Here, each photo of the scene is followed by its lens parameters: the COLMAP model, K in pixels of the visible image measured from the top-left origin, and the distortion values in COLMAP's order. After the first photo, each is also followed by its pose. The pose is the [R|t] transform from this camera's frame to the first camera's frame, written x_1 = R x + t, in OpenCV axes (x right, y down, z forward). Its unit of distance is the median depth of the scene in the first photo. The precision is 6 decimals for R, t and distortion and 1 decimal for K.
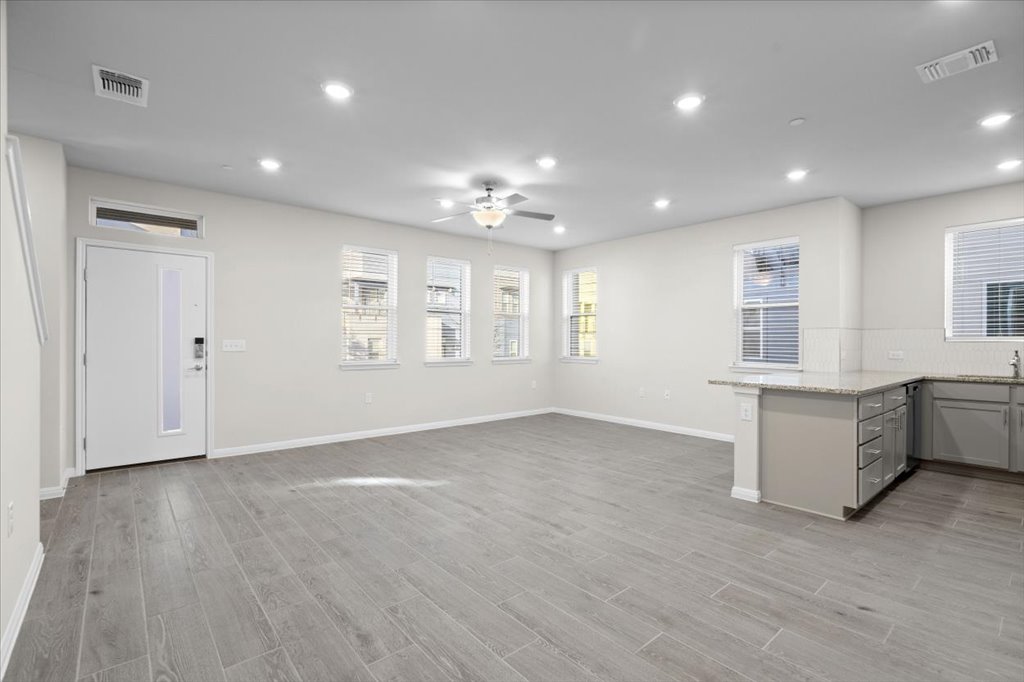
lens RADIAL K [[470.1, 0, 512.8], [0, 470.1, 345.9], [0, 0, 1]] dist [0.003228, 0.000472]
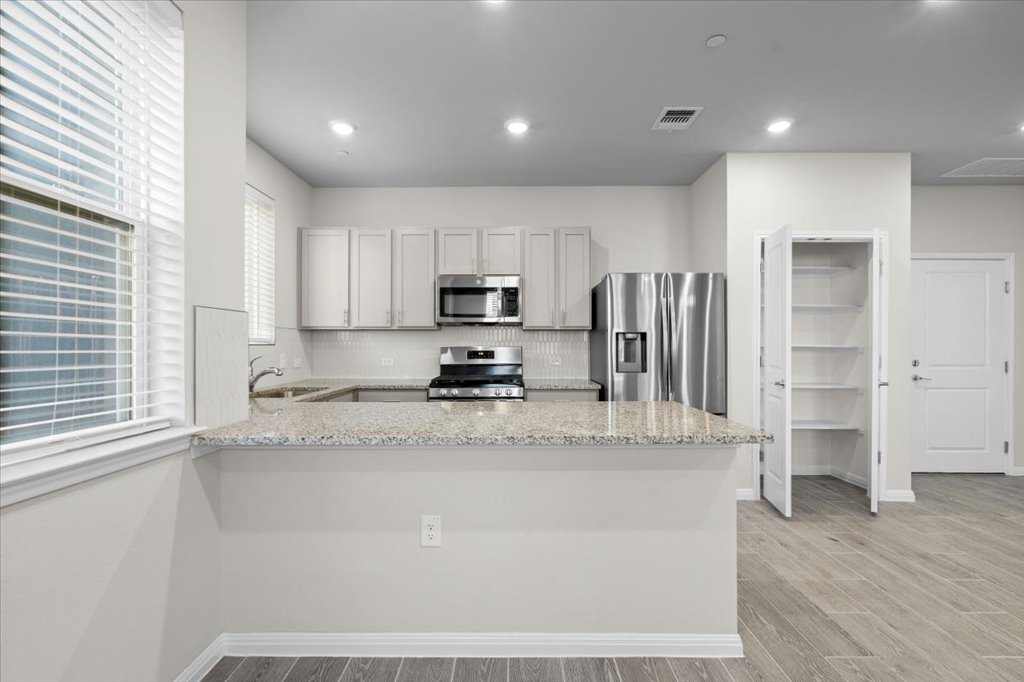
lens RADIAL K [[470.1, 0, 508.0], [0, 470.1, 344.9], [0, 0, 1]] dist [0.003228, 0.000472]
pose [[-0.754636, -0.005177, 0.656123, 0.299841], [0.002250, 0.999943, 0.010478, -0.018388], [-0.656139, 0.009384, -0.754581, 1.424522]]
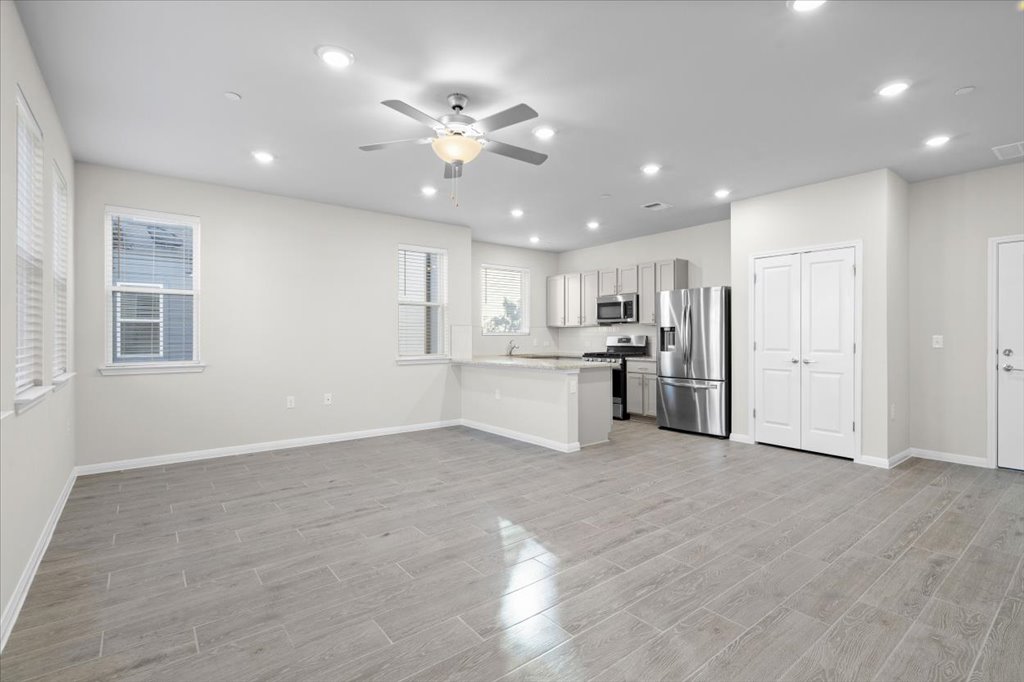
lens RADIAL K [[470.1, 0, 510.7], [0, 470.1, 335.6], [0, 0, 1]] dist [0.003228, 0.000472]
pose [[0.041338, -0.004776, 0.999134, -0.800913], [0.011399, 0.999926, 0.004308, -0.016504], [-0.999080, 0.011211, 0.041390, 1.015655]]
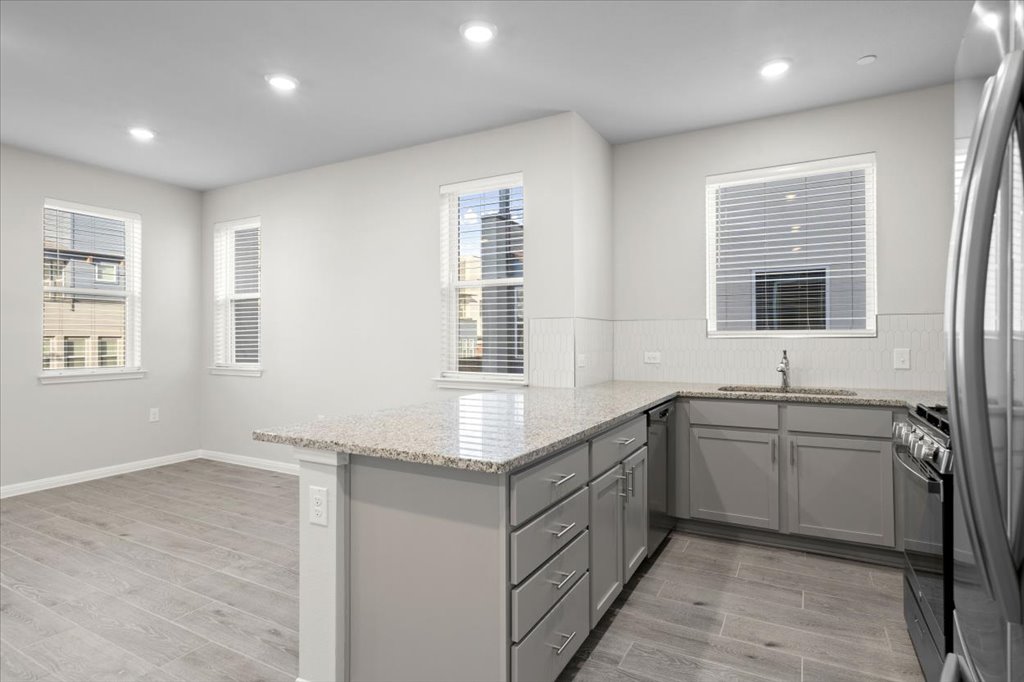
lens RADIAL K [[535.0, 0, 516.6], [0, 535.0, 338.5], [0, 0, 1]] dist [0.012170, 0.000202]
pose [[0.935068, -0.006152, 0.354416, 0.442896], [0.009288, 0.999931, -0.007148, -0.006654], [-0.354348, 0.009975, 0.935061, 0.425334]]
